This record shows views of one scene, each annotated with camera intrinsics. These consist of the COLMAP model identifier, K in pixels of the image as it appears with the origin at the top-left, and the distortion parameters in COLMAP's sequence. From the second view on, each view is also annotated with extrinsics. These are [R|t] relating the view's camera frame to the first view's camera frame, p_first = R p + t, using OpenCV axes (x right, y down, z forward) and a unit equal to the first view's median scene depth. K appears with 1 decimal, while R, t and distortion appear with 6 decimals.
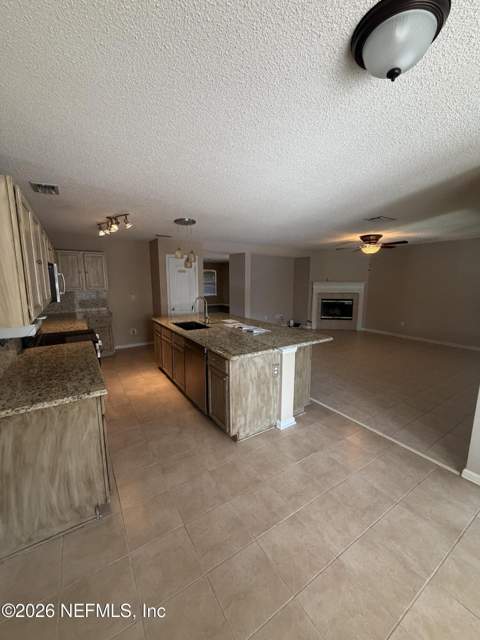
lens RADIAL K [[254.0, 0, 240.0], [0, 254.0, 320.0], [0, 0, 1]] dist [0.000551, 0.000209]
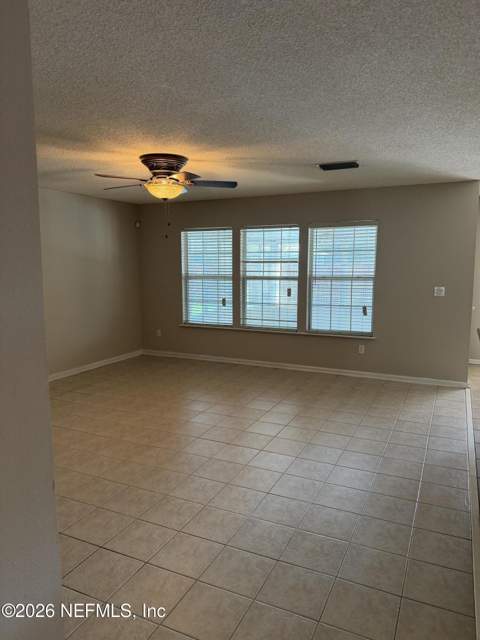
lens RADIAL K [[452.0, 0, 240.0], [0, 452.0, 320.0], [0, 0, 1]] dist [0.031394, -0.002071]
pose [[-0.528872, -0.102783, 0.842455, -0.227693], [0.126844, 0.971918, 0.198207, -0.175504], [-0.839169, 0.211687, -0.500983, 1.284938]]
